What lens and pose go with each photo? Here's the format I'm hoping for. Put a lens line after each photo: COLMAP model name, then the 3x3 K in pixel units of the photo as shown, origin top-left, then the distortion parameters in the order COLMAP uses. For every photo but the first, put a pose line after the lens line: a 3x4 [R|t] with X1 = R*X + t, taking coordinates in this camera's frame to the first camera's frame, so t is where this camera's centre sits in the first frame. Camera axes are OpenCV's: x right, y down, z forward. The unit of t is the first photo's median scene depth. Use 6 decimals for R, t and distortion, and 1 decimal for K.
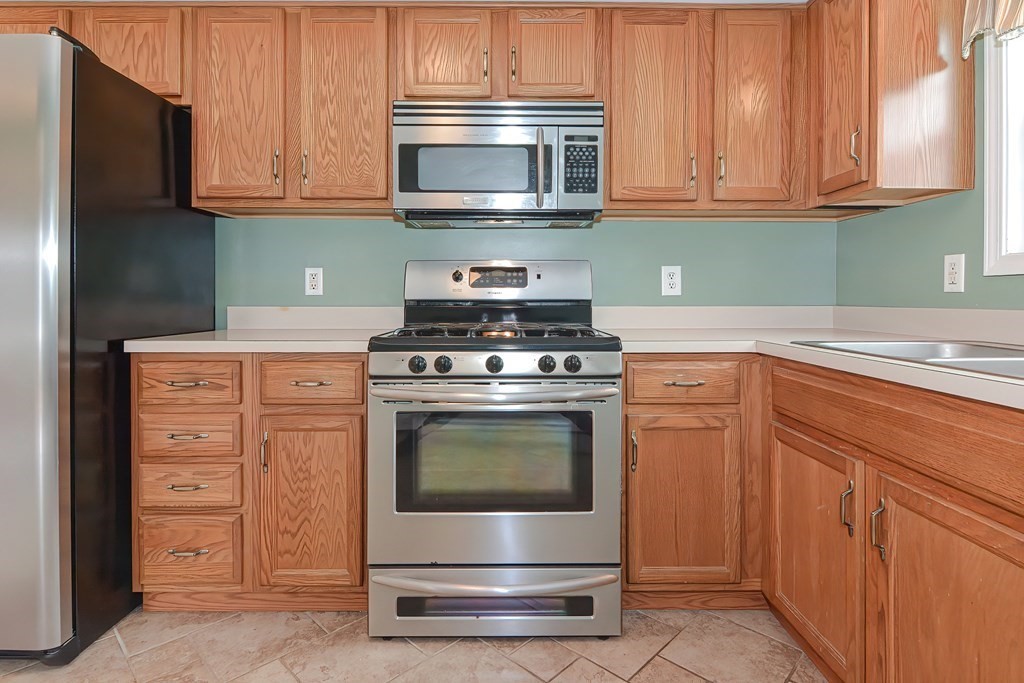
lens RADIAL K [[537.9, 0, 513.5], [0, 537.9, 301.5], [0, 0, 1]] dist [-0.001898, -0.003008]
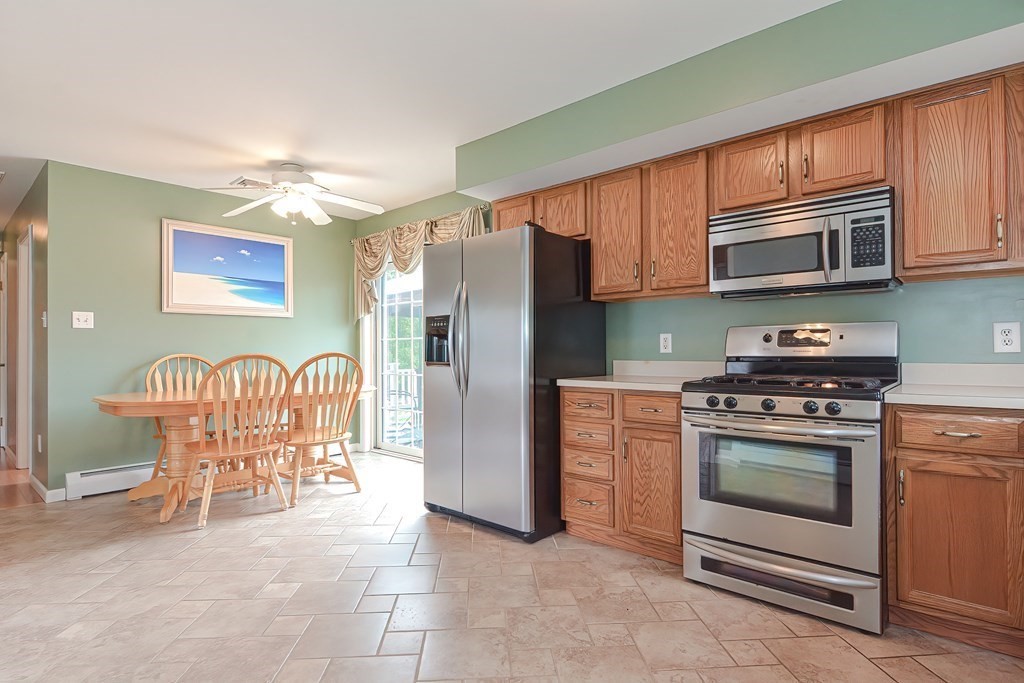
lens RADIAL K [[524.8, 0, 517.4], [0, 524.8, 344.9], [0, 0, 1]] dist [-0.001209, -0.001682]
pose [[0.741388, -0.011153, -0.670984, 0.367069], [0.003201, 0.999909, -0.013084, -0.020657], [0.671069, 0.007552, 0.741356, -0.406605]]
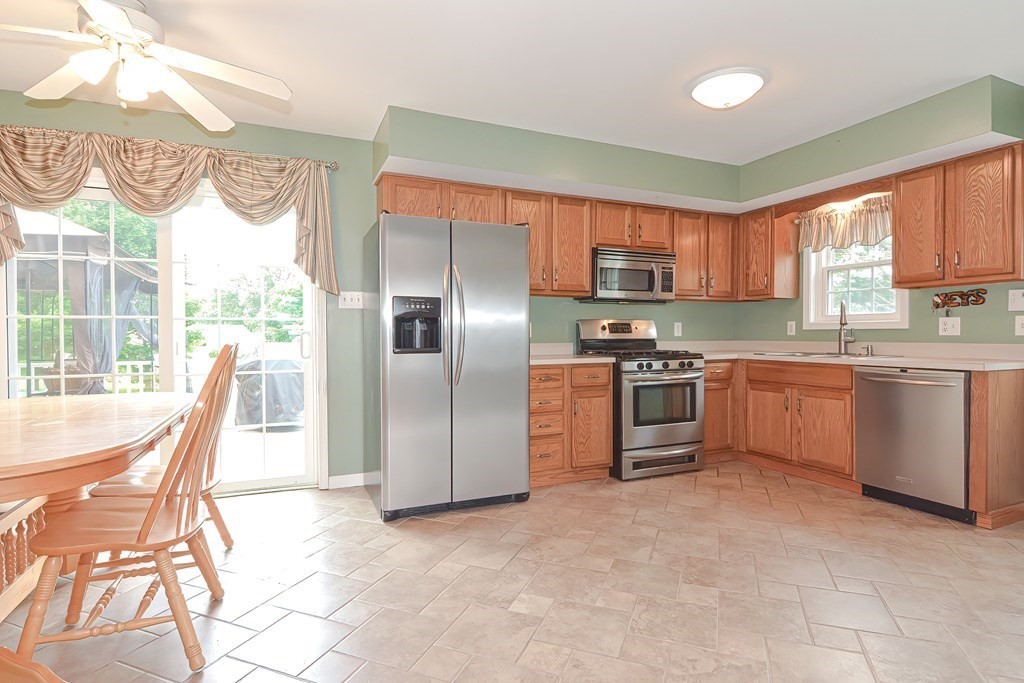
lens RADIAL K [[524.8, 0, 517.4], [0, 524.8, 344.9], [0, 0, 1]] dist [-0.001209, -0.001682]
pose [[0.917364, -0.013303, 0.397826, -1.525430], [0.006735, 0.999817, 0.017901, -0.024712], [-0.397992, -0.013743, 0.917286, -0.900836]]
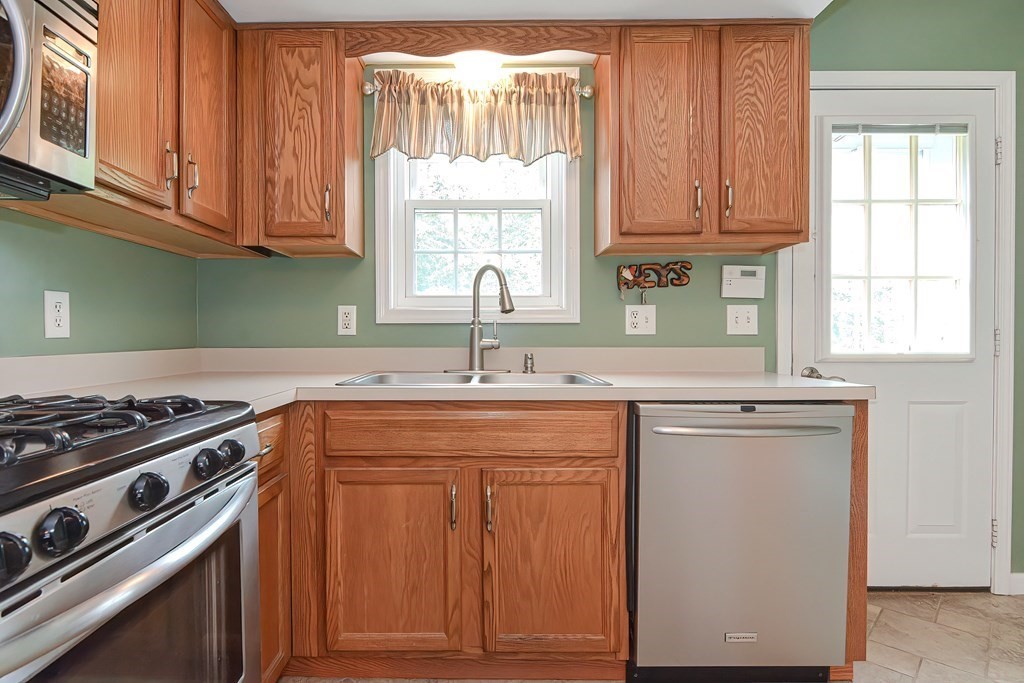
lens RADIAL K [[542.8, 0, 479.4], [0, 542.8, 342.1], [0, 0, 1]] dist [-0.000616, -0.000688]
pose [[0.023242, -0.013797, 0.999635, -0.461523], [0.005569, 0.999891, 0.013671, -0.015998], [-0.999714, 0.005249, 0.023316, 0.653260]]
